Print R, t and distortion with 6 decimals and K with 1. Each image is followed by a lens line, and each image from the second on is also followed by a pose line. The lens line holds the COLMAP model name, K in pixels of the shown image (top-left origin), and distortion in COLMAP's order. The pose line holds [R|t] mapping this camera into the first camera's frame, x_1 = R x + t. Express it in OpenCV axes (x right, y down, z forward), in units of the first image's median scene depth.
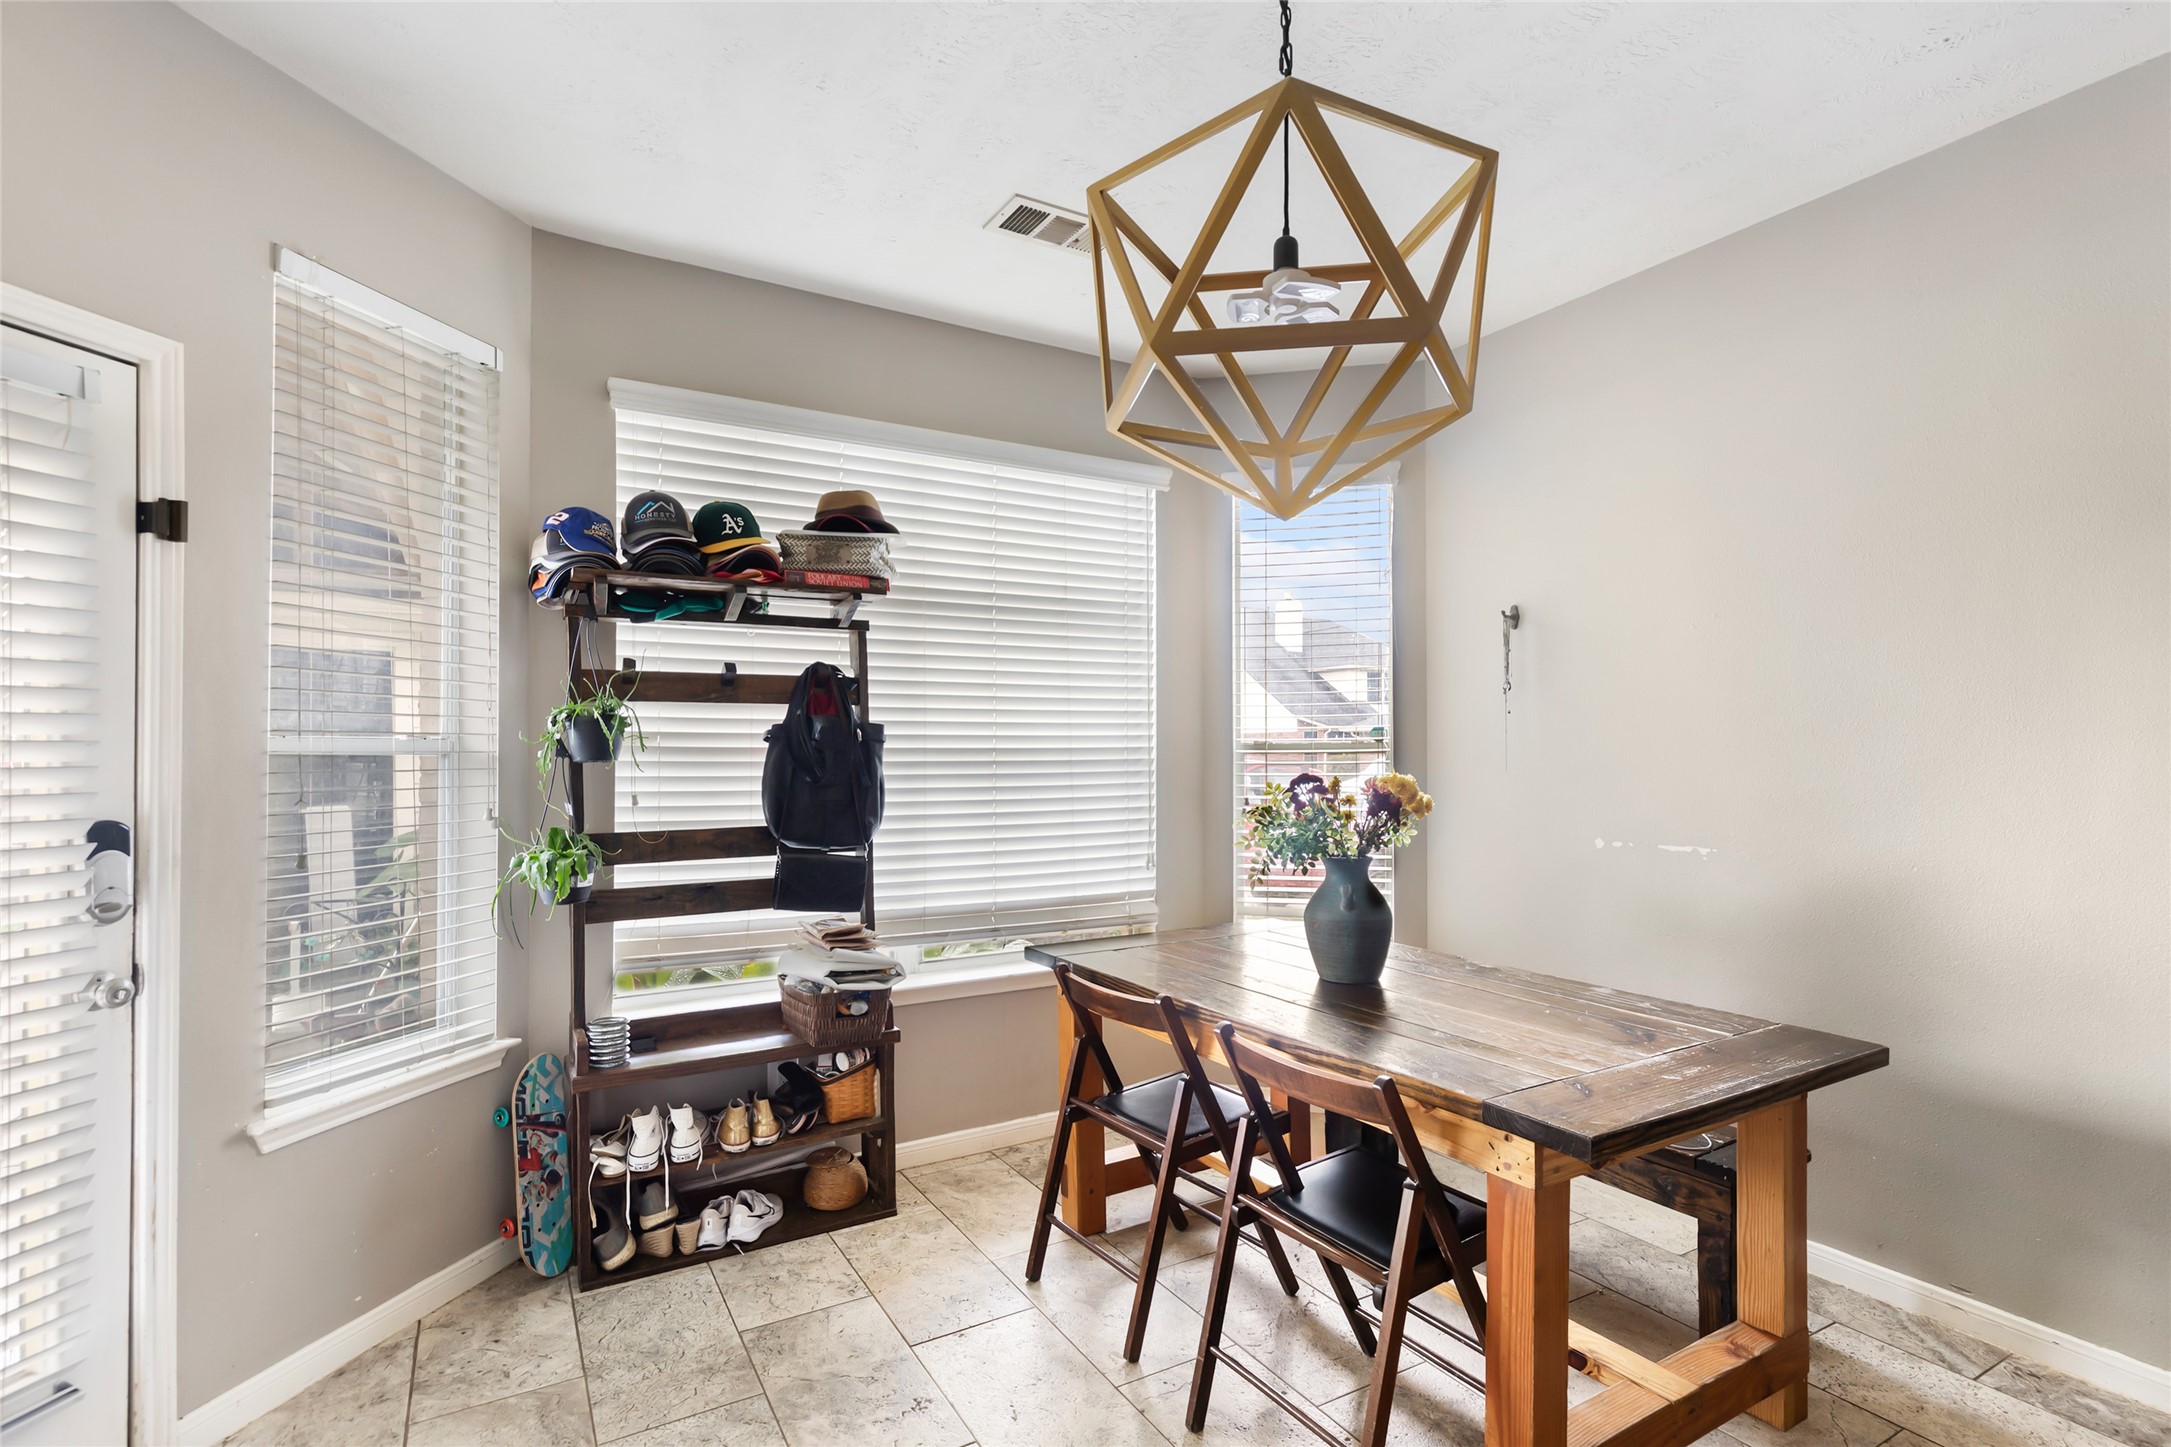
lens RADIAL K [[1048.0, 0, 1091.0], [0, 1048.0, 750.7], [0, 0, 1]] dist [-0.001846, -0.000177]
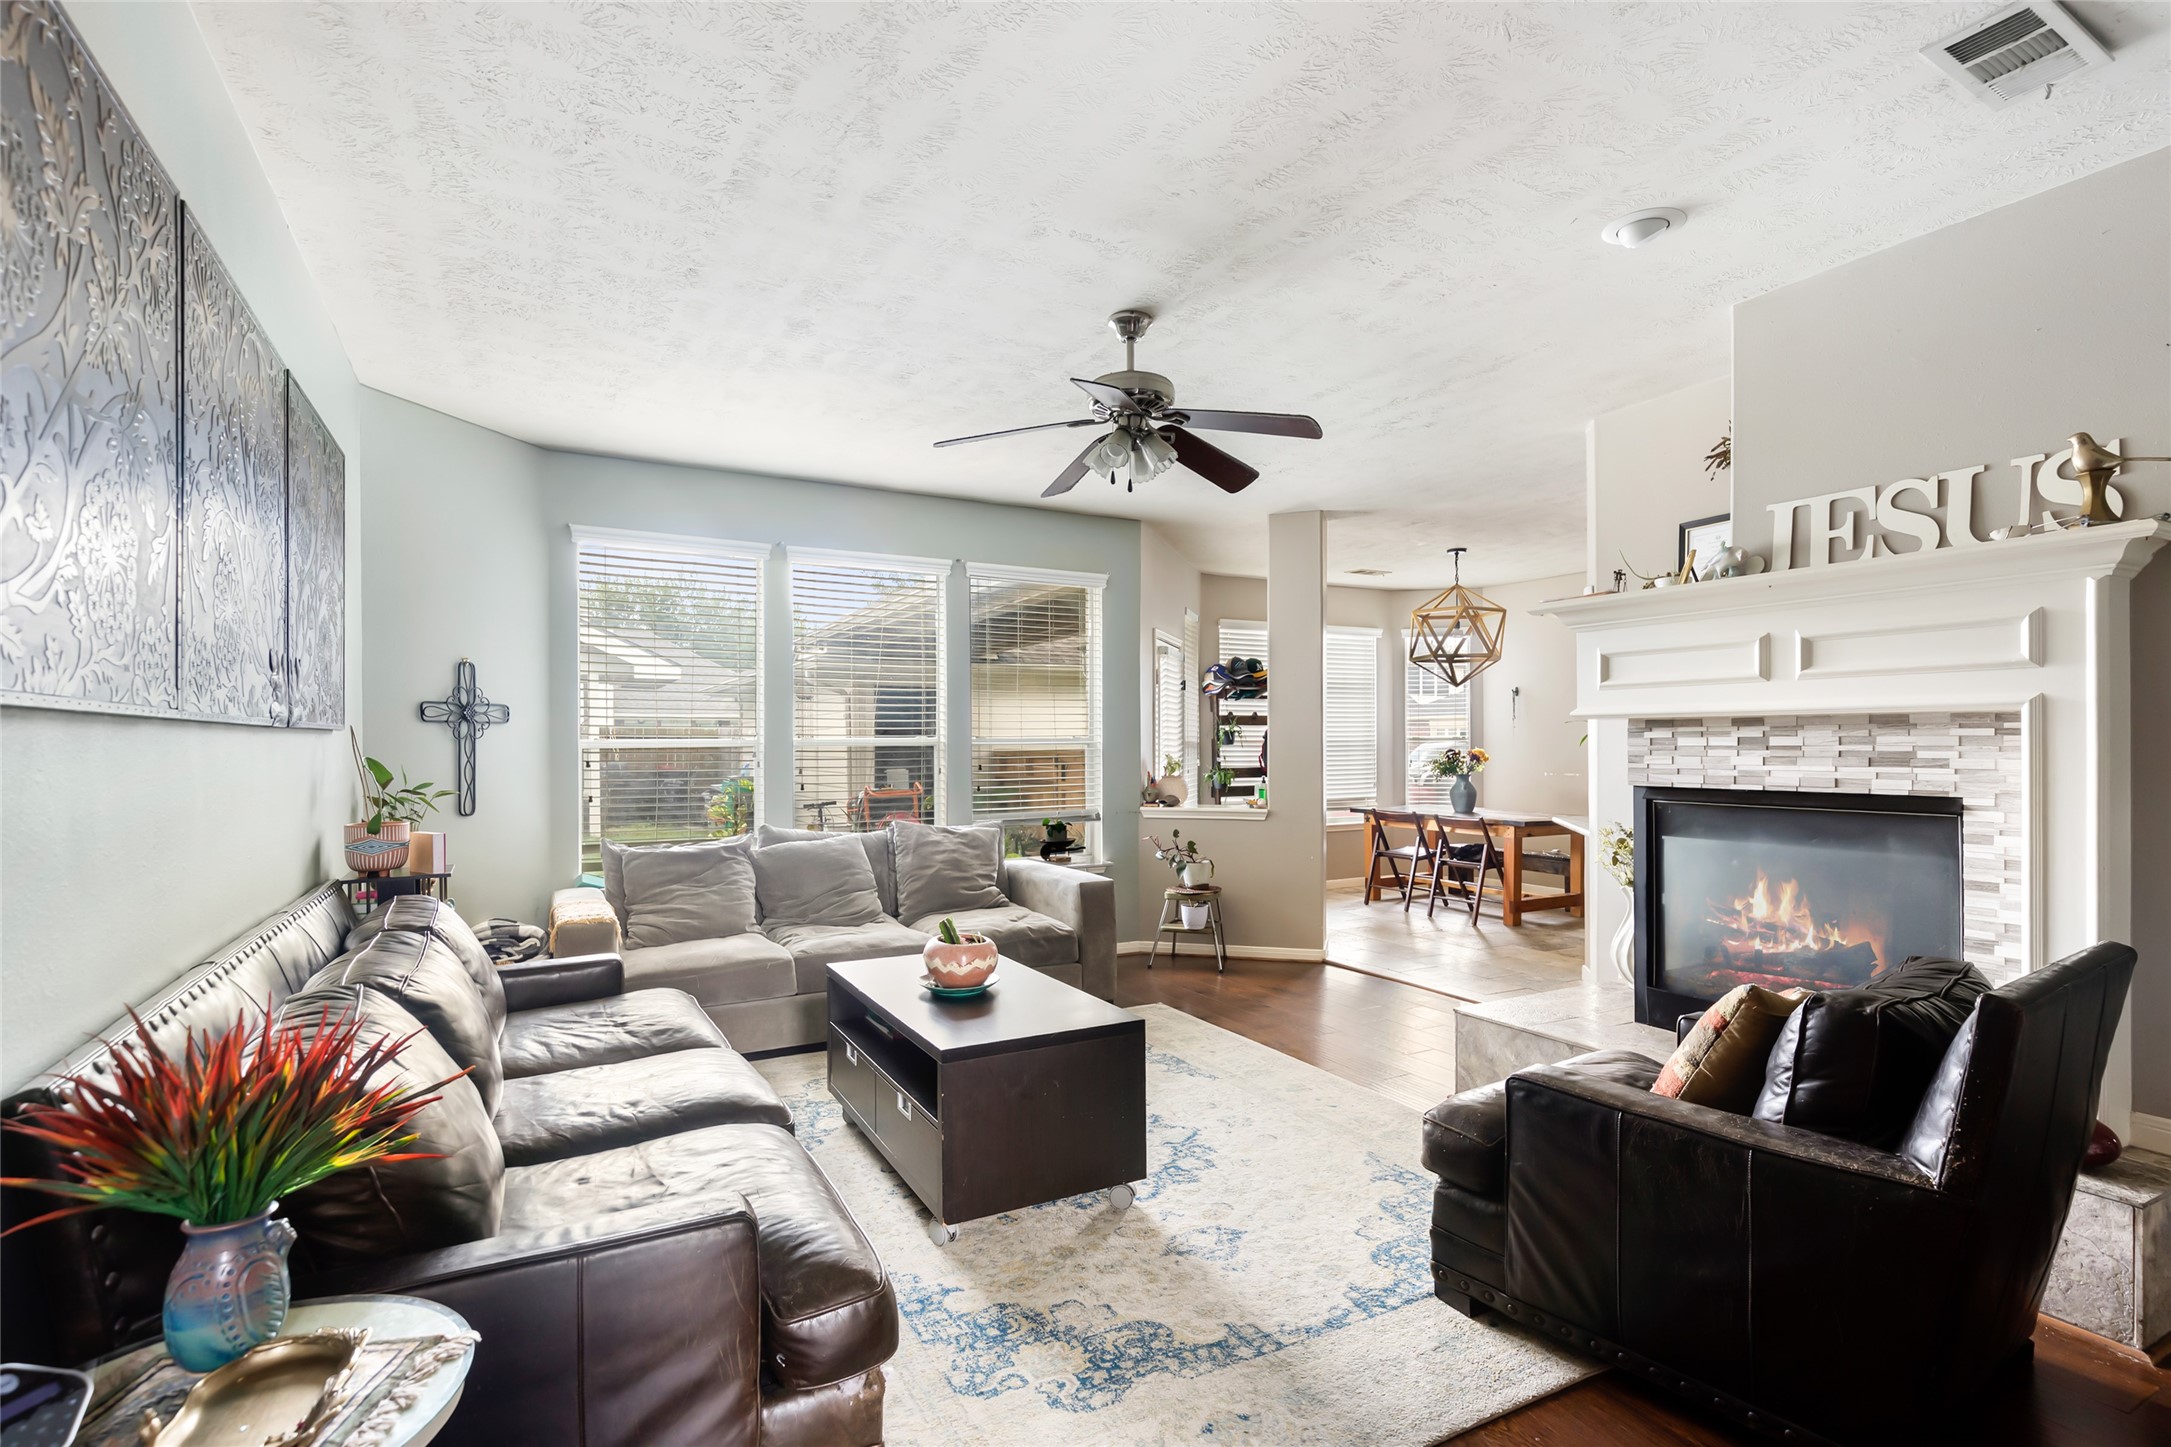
lens RADIAL K [[1048.0, 0, 1091.0], [0, 1048.0, 750.7], [0, 0, 1]] dist [-0.001846, -0.000177]
pose [[0.999205, 0.001621, -0.039829, -0.758014], [-0.001360, 0.999977, 0.006596, 0.008909], [0.039839, -0.006536, 0.999185, -2.224272]]
